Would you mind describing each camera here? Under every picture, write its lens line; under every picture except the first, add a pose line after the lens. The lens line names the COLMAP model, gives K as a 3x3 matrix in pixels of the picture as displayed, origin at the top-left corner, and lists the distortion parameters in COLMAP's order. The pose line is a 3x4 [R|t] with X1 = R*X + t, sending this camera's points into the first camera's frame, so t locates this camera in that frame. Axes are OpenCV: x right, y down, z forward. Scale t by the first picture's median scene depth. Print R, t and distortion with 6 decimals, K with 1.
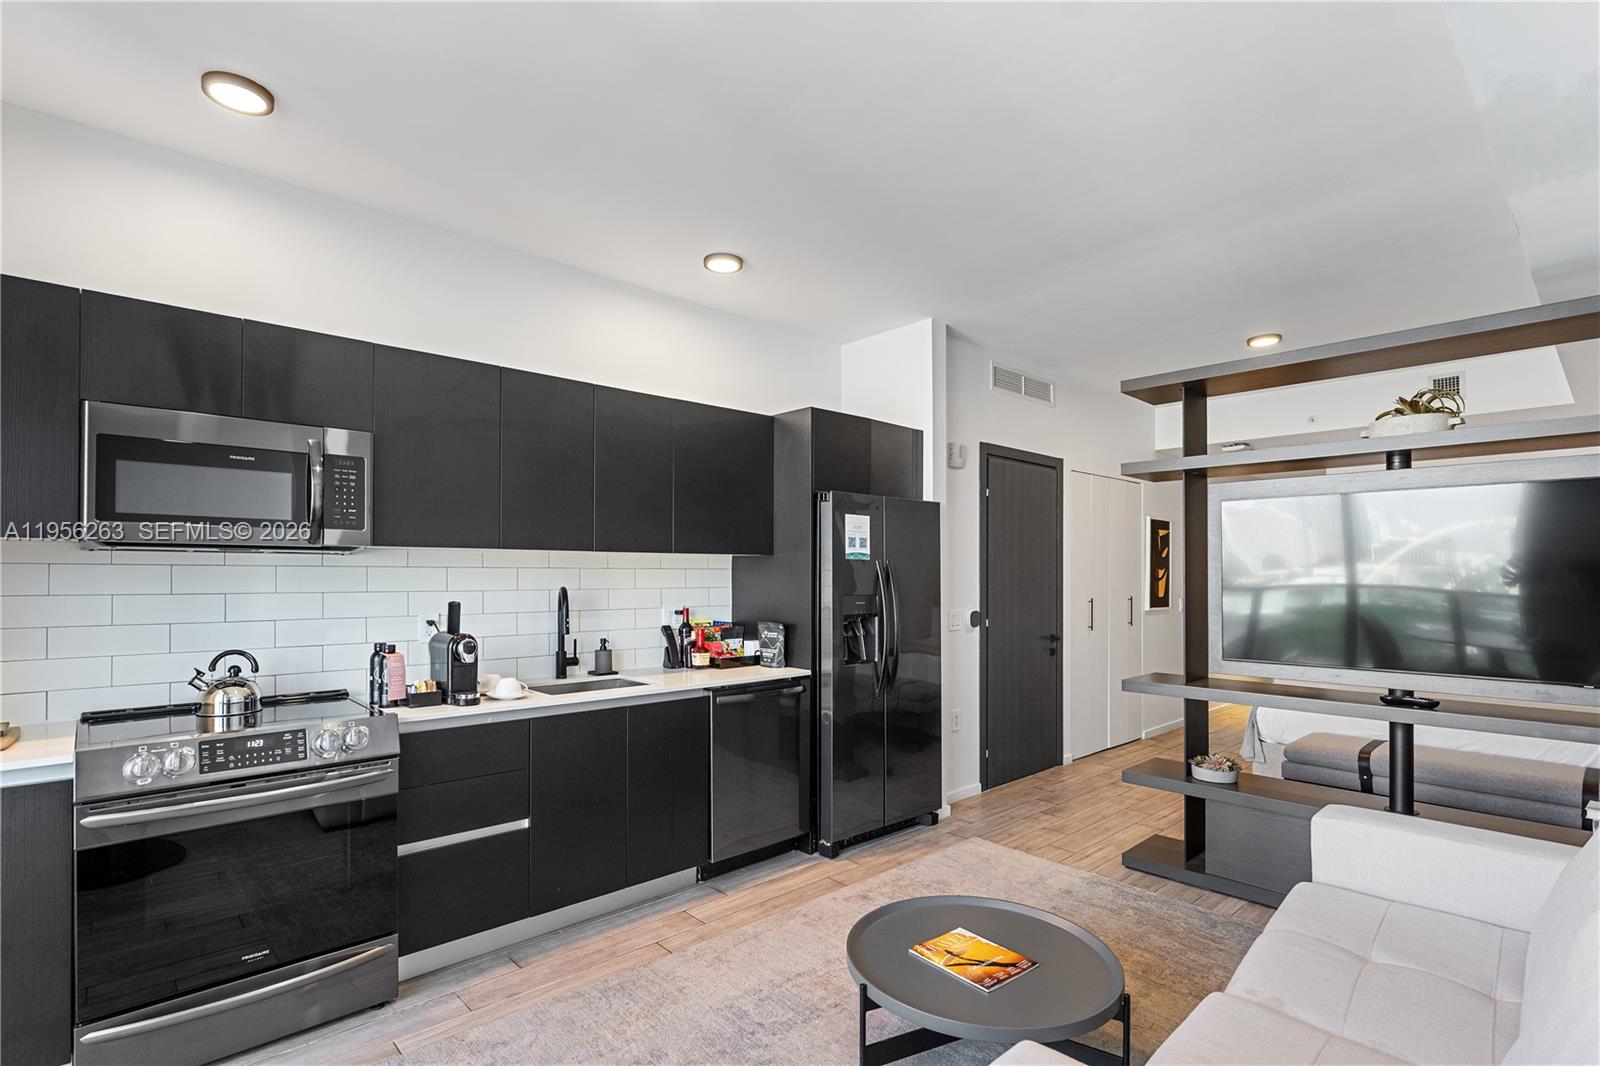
lens RADIAL K [[773.0, 0, 779.1], [0, 773.0, 564.9], [0, 0, 1]] dist [0.000305, -0.000711]
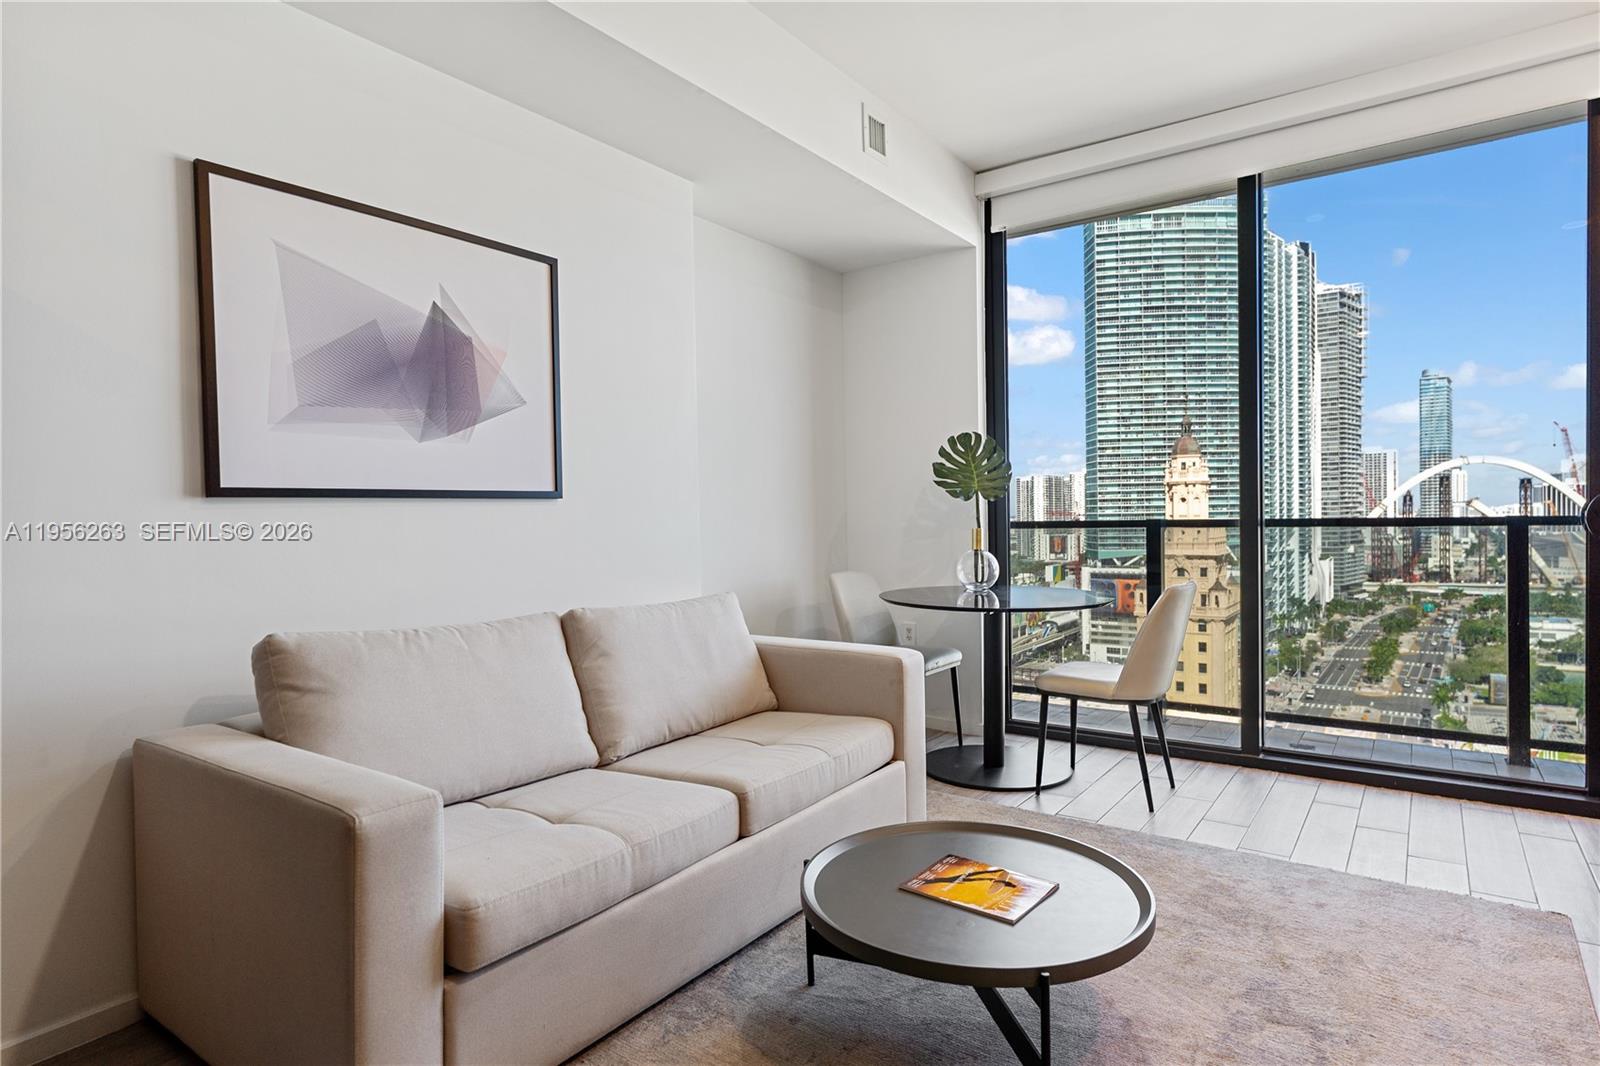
lens RADIAL K [[873.7, 0, 801.9], [0, 873.7, 529.9], [0, 0, 1]] dist [0.001479, 0.001031]
pose [[-0.975780, 0.019581, -0.217875, 0.346230], [0.018742, 0.999807, 0.005917, 0.078648], [0.217949, 0.001690, -0.975959, 1.033221]]
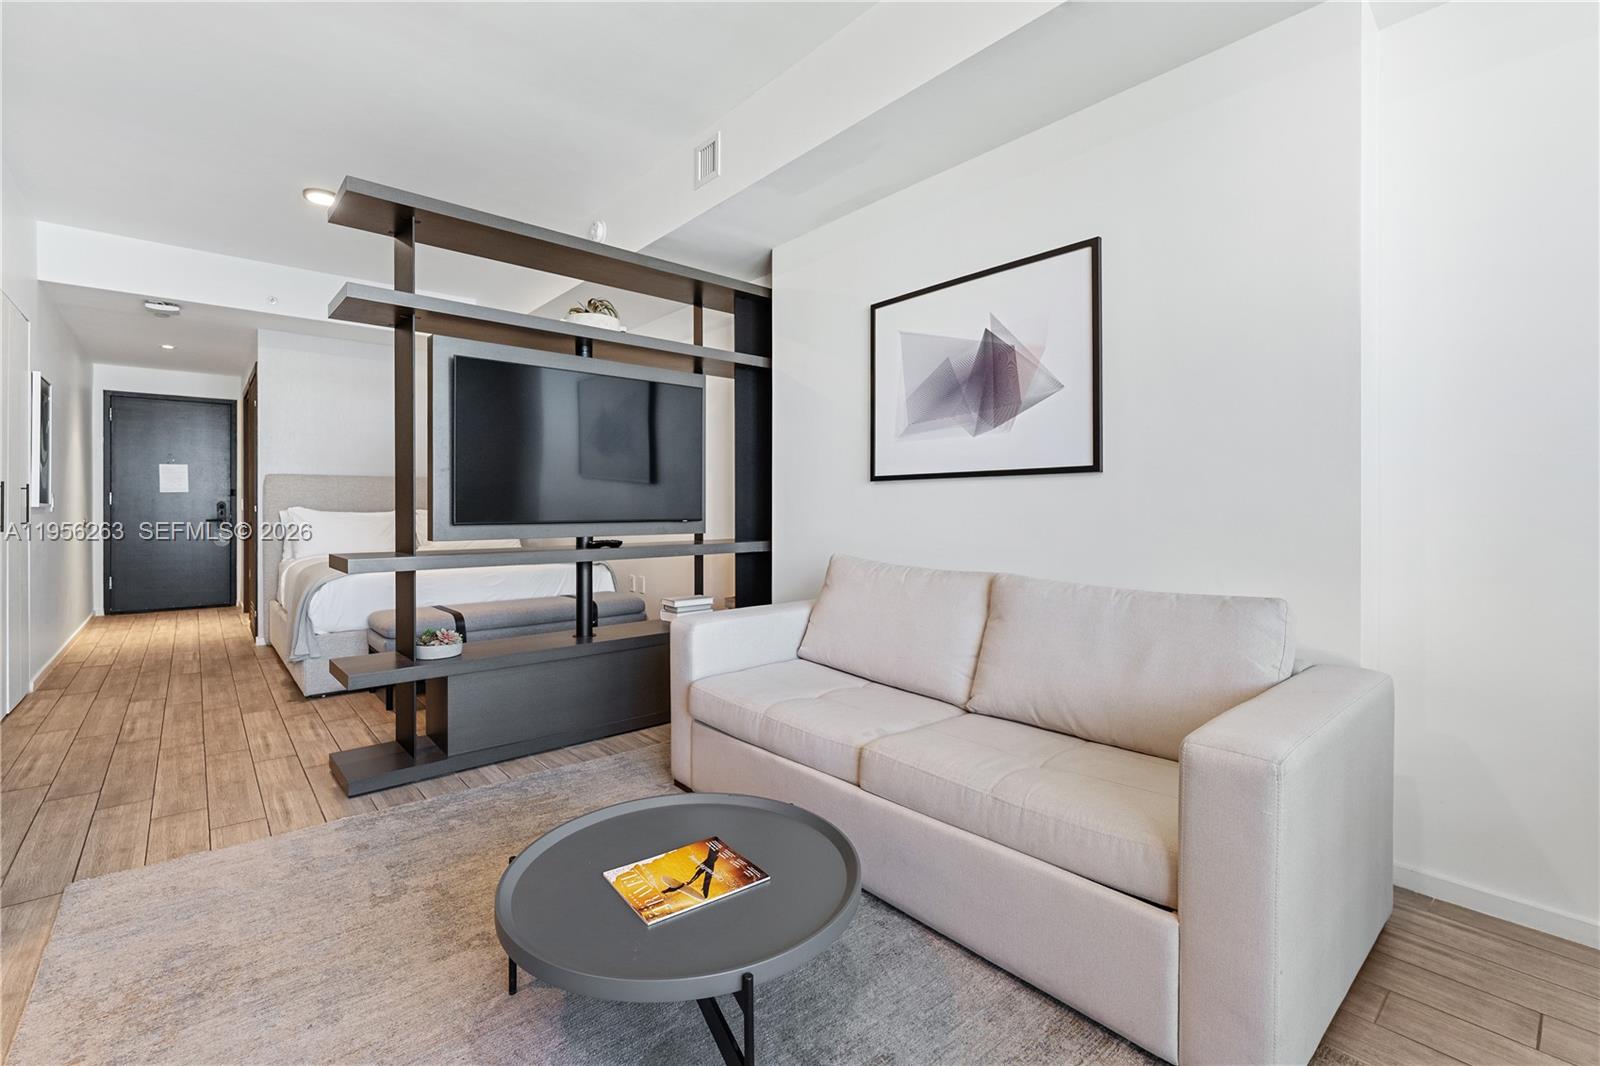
lens RADIAL K [[710.2, 0, 797.8], [0, 710.2, 507.7], [0, 0, 1]] dist [0.000740, -0.001184]
pose [[0.019067, -0.003141, 0.999813, -0.245319], [-0.009946, 0.999945, 0.003331, 0.083728], [-0.999769, -0.010008, 0.019035, 0.499551]]
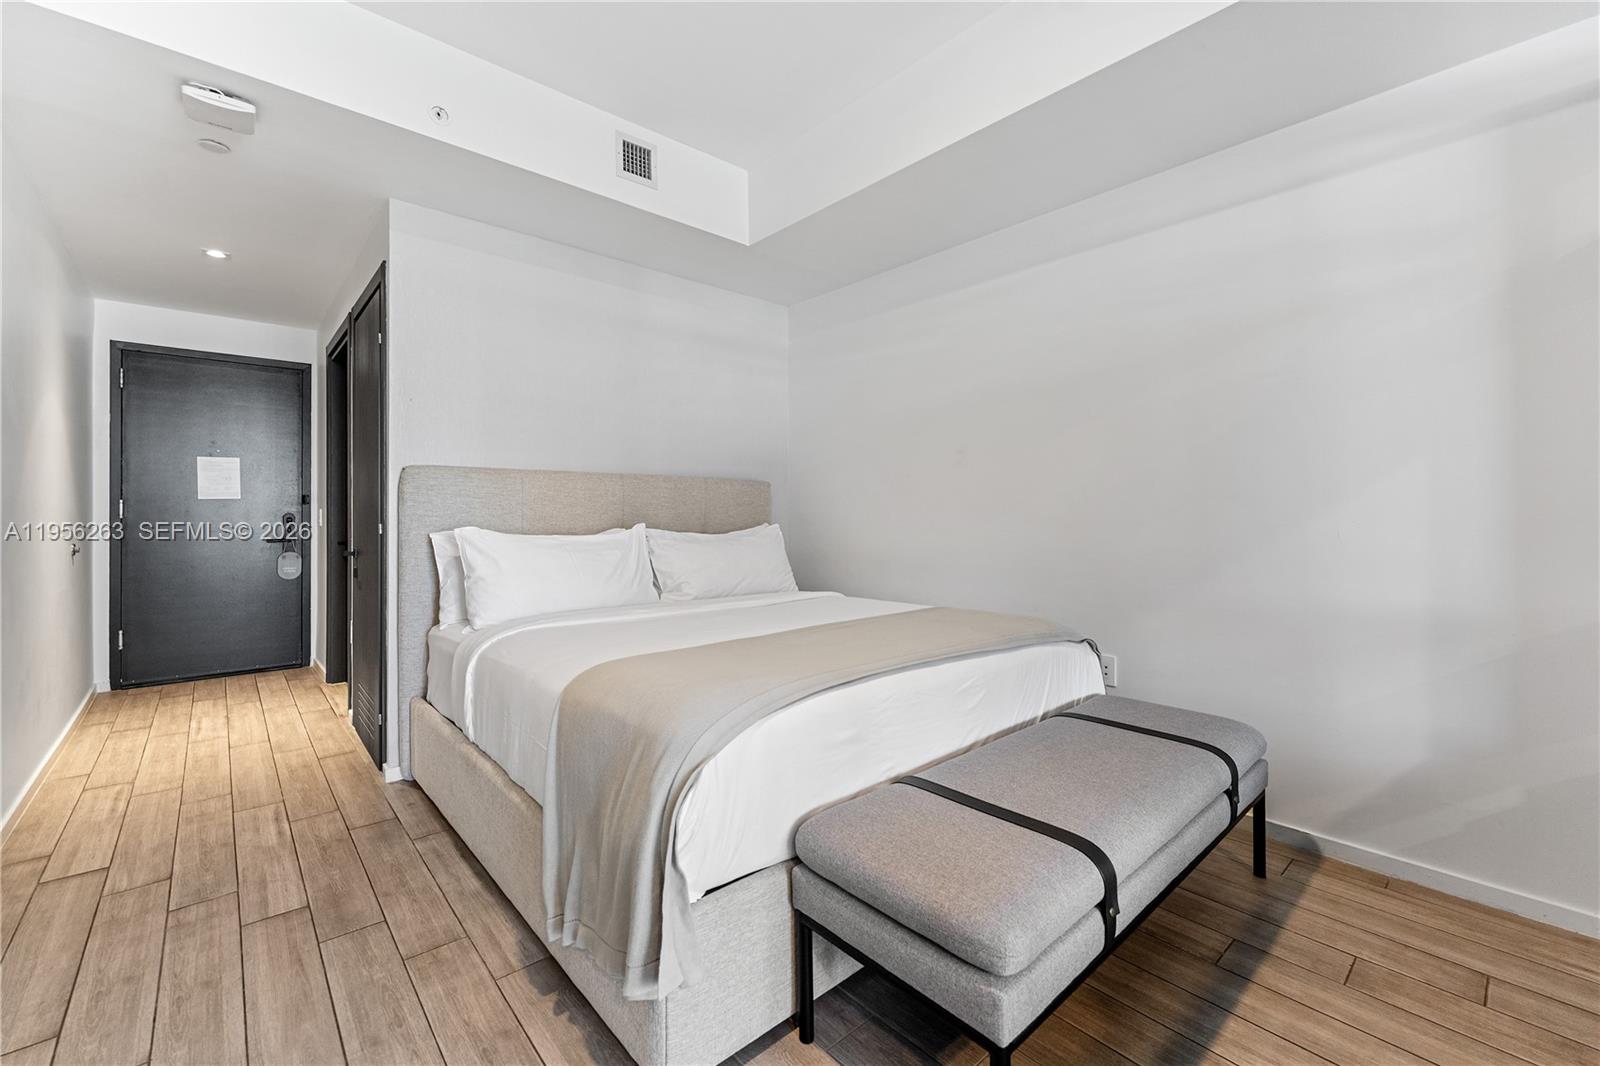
lens RADIAL K [[664.0, 0, 792.5], [0, 664.0, 510.7], [0, 0, 1]] dist [-0.002285, 0.000275]
pose [[0.008359, -0.000166, 0.999965, 0.424762], [-0.008635, 0.999963, 0.000238, 0.077451], [-0.999928, -0.008637, 0.008357, 1.148377]]
